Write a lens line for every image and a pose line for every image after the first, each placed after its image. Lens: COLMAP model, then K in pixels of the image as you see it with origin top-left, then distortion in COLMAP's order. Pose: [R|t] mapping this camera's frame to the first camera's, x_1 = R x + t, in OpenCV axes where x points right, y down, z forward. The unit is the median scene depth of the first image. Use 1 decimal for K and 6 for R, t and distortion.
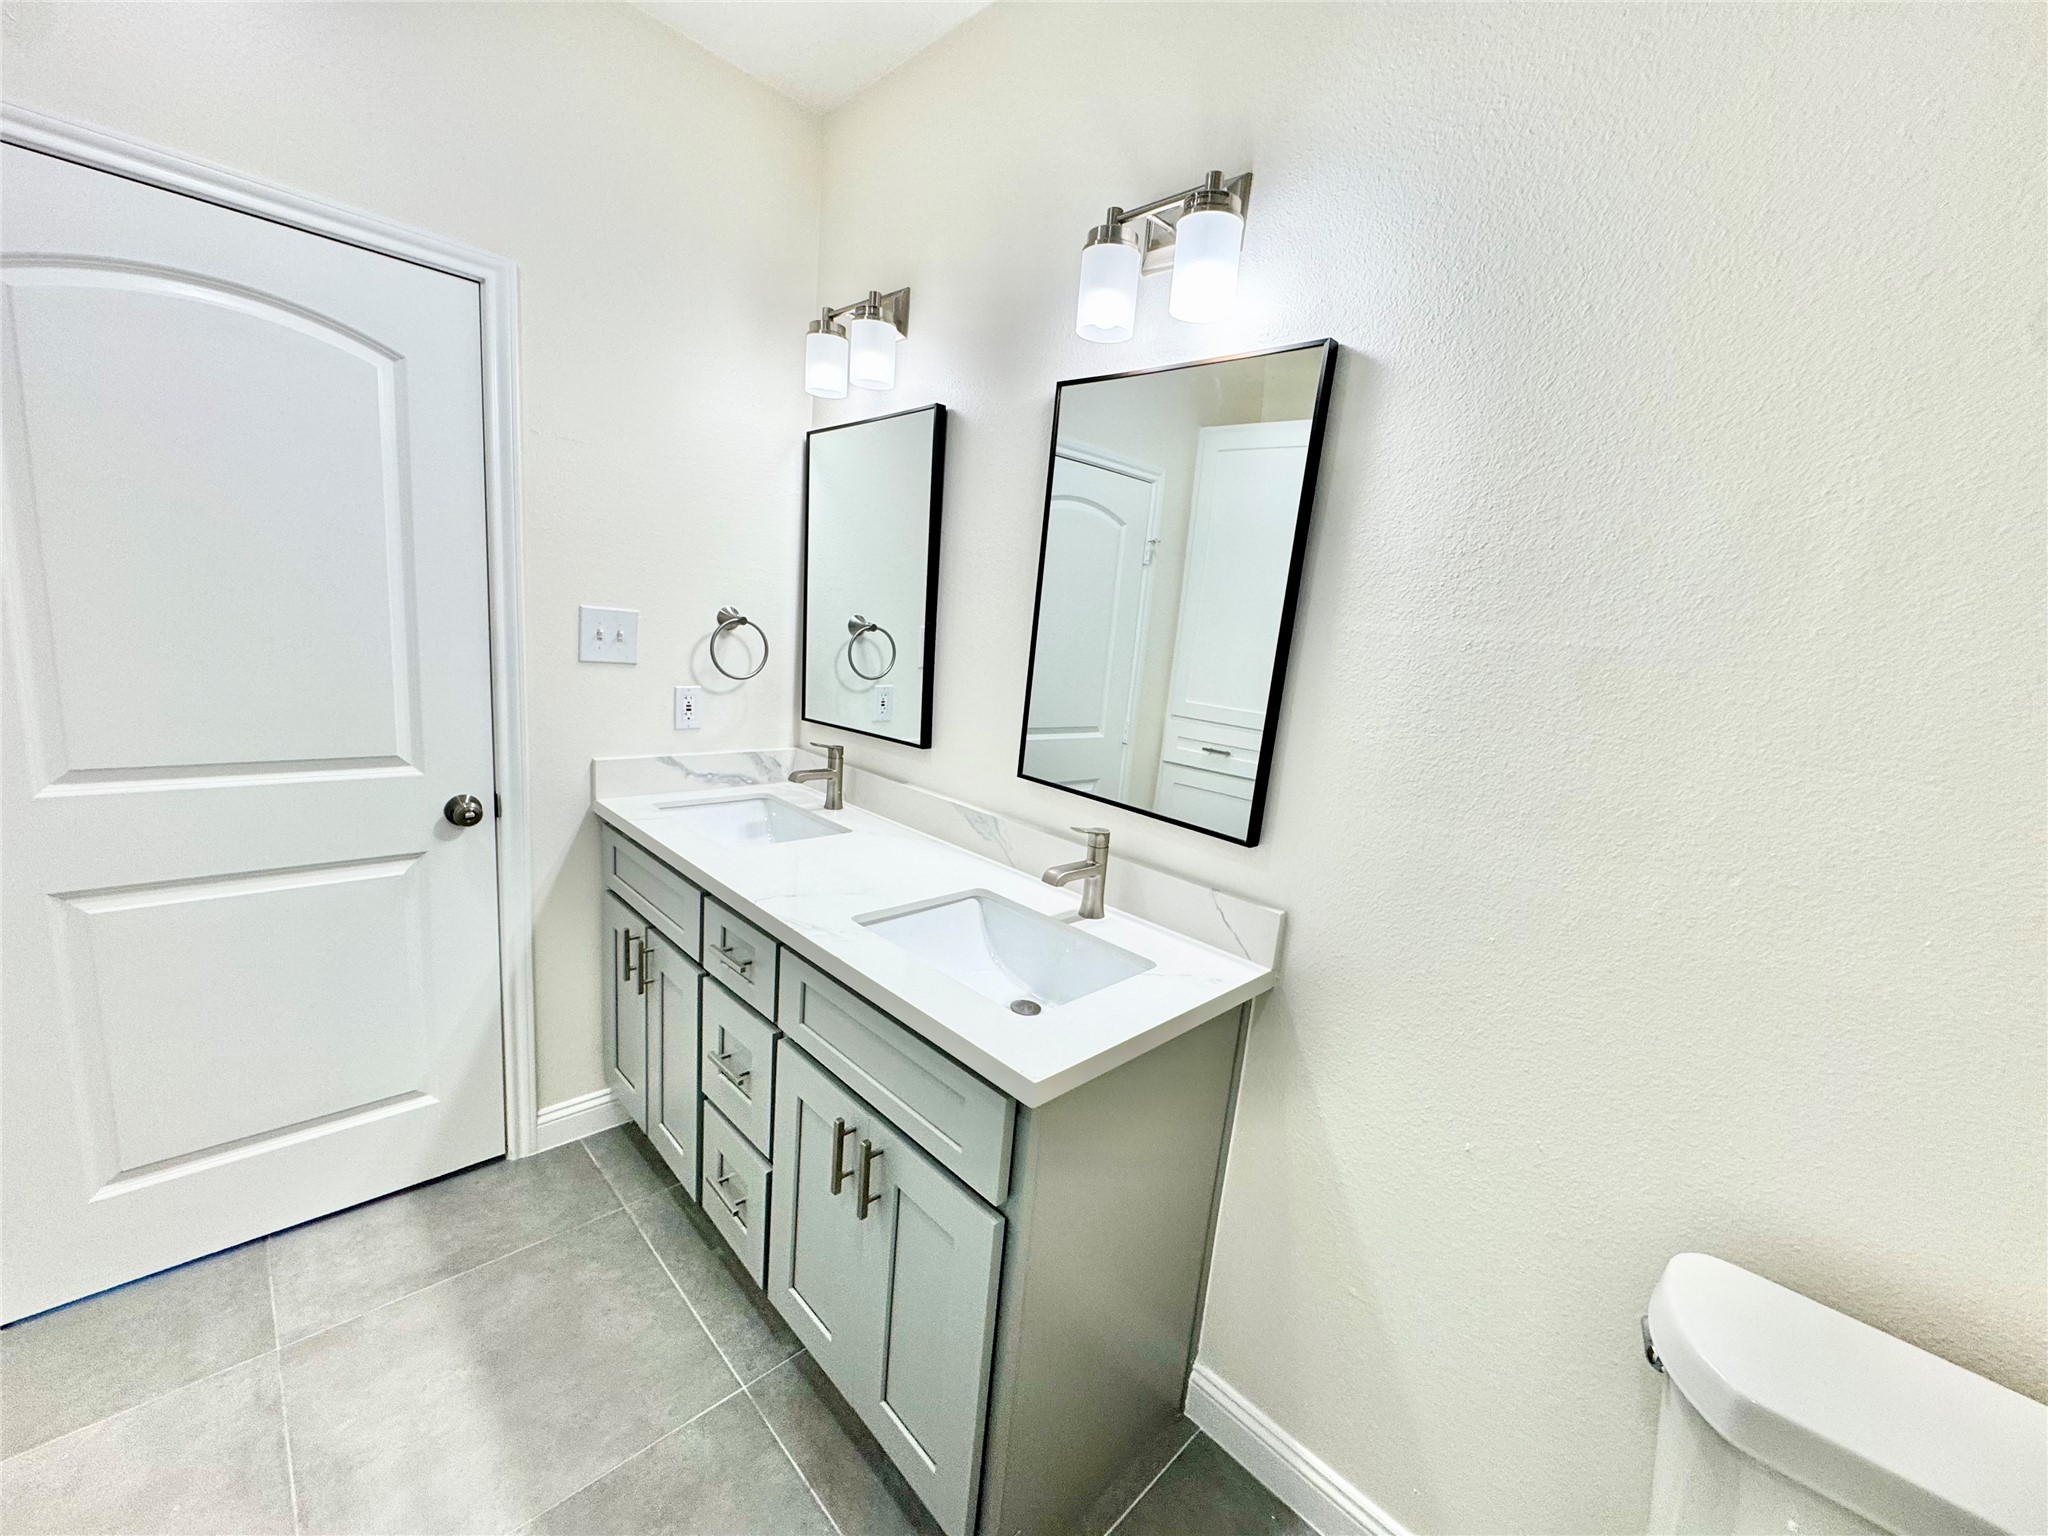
lens RADIAL K [[817.9, 0, 1026.4], [0, 817.9, 770.7], [0, 0, 1]] dist [-0.003524, 0.000331]
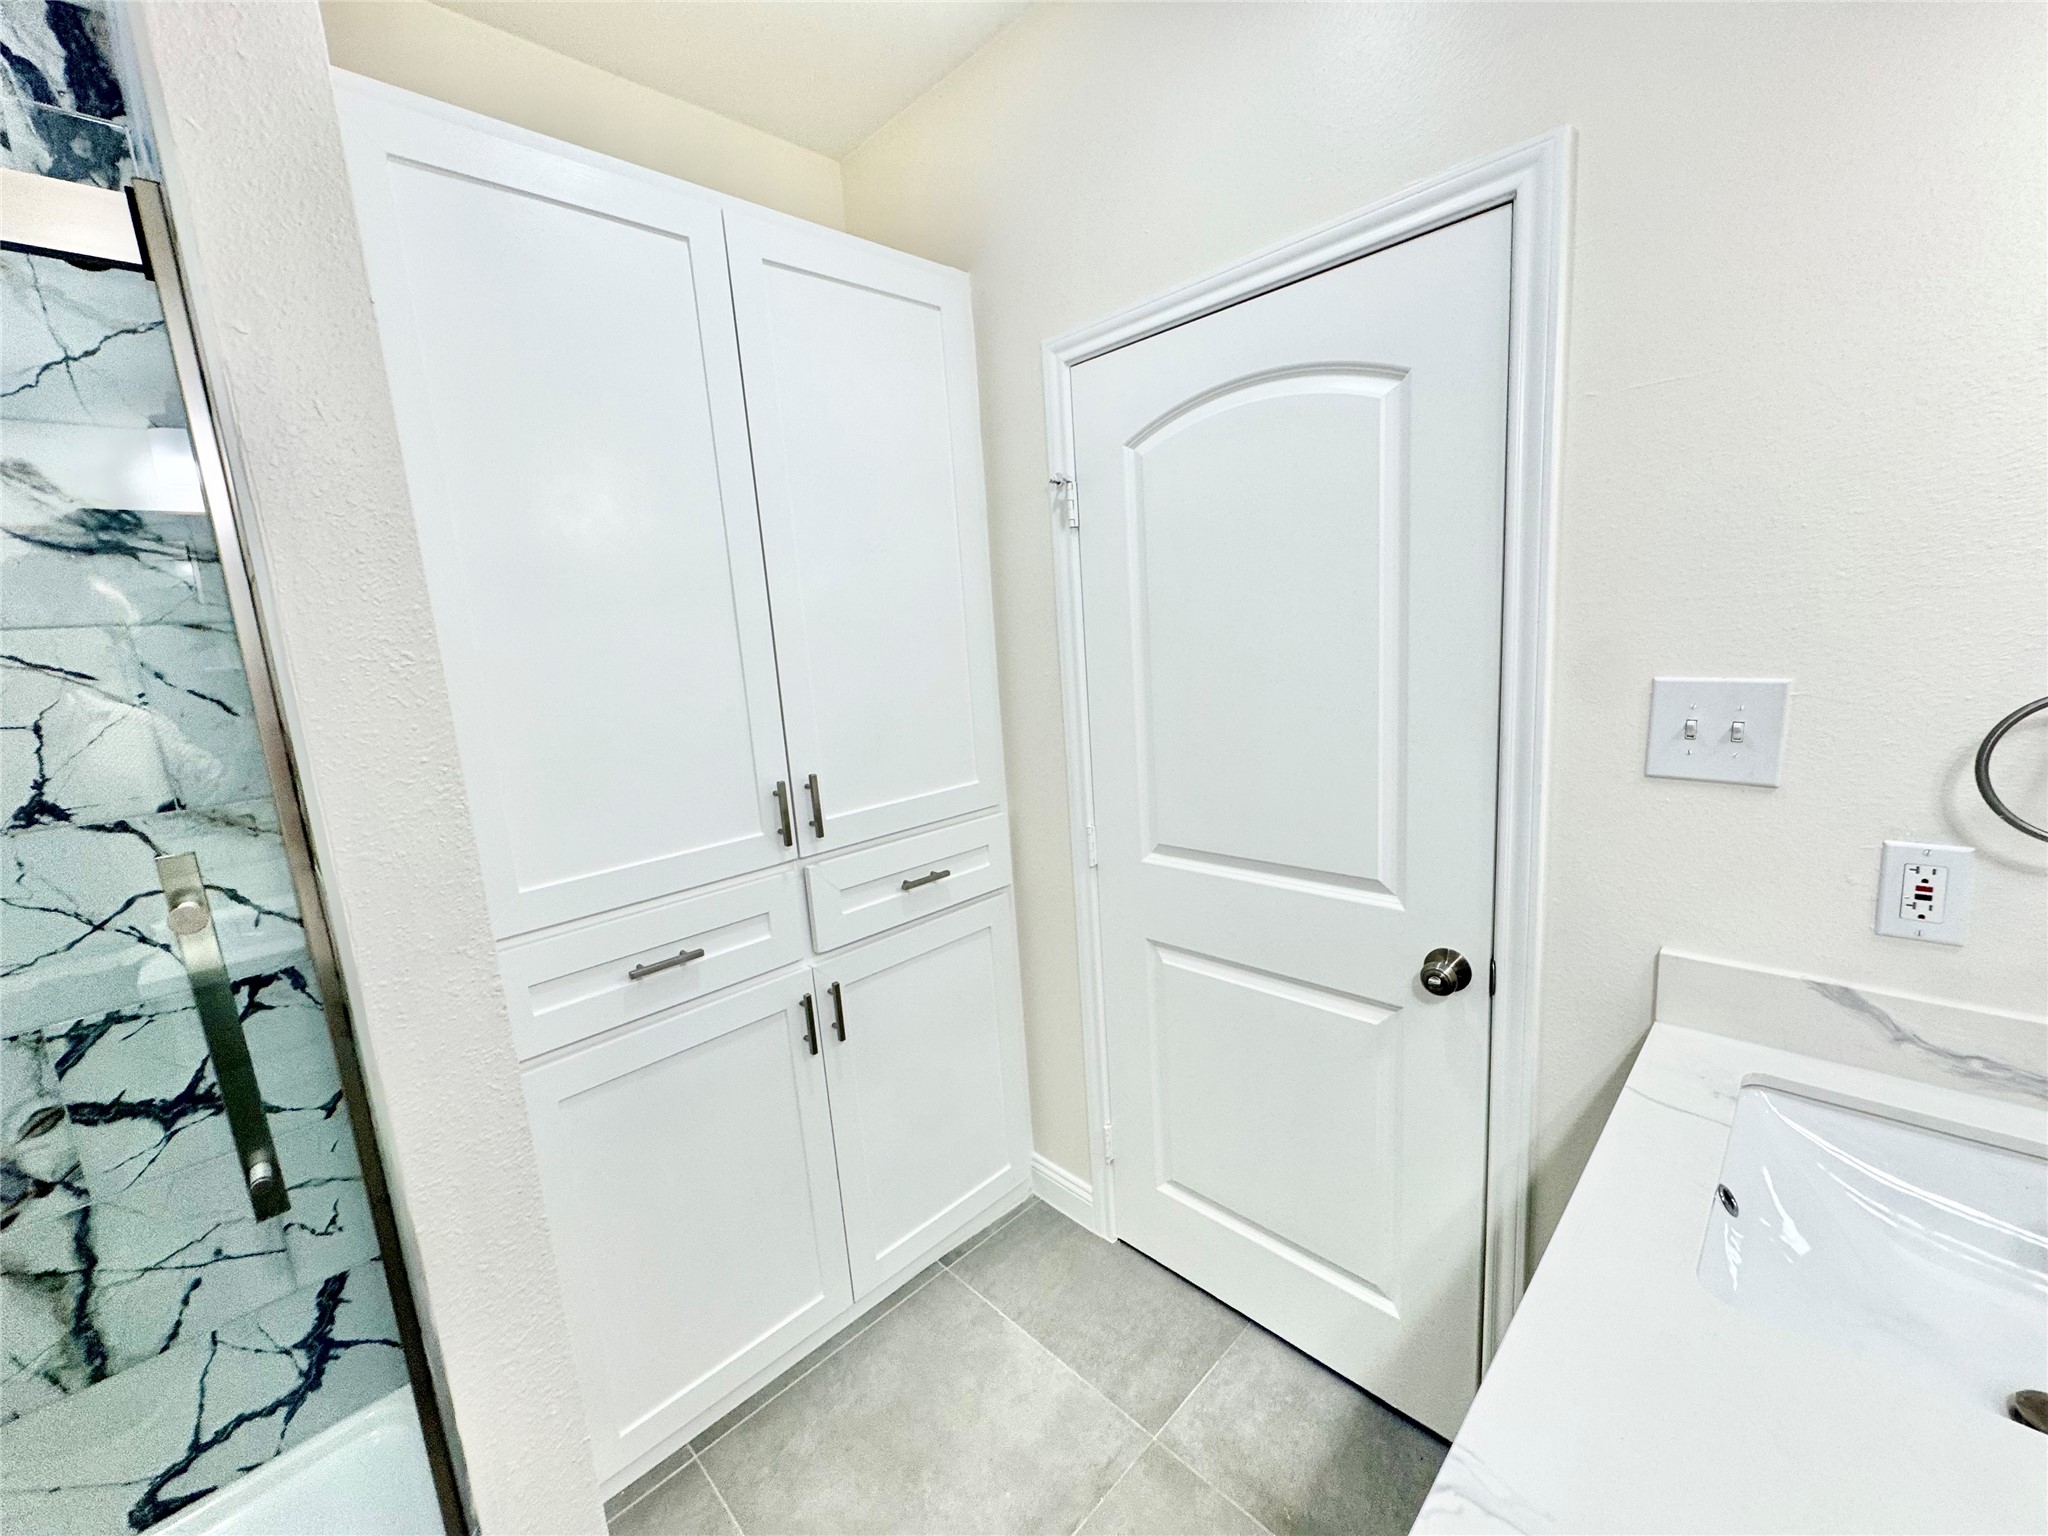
lens RADIAL K [[817.9, 0, 1022.2], [0, 817.9, 767.2], [0, 0, 1]] dist [-0.003524, 0.000331]
pose [[-0.012406, 0.081996, -0.996555, 0.020484], [-0.110081, 0.990462, 0.082865, -0.153472], [0.993845, 0.110730, -0.003262, 0.633047]]
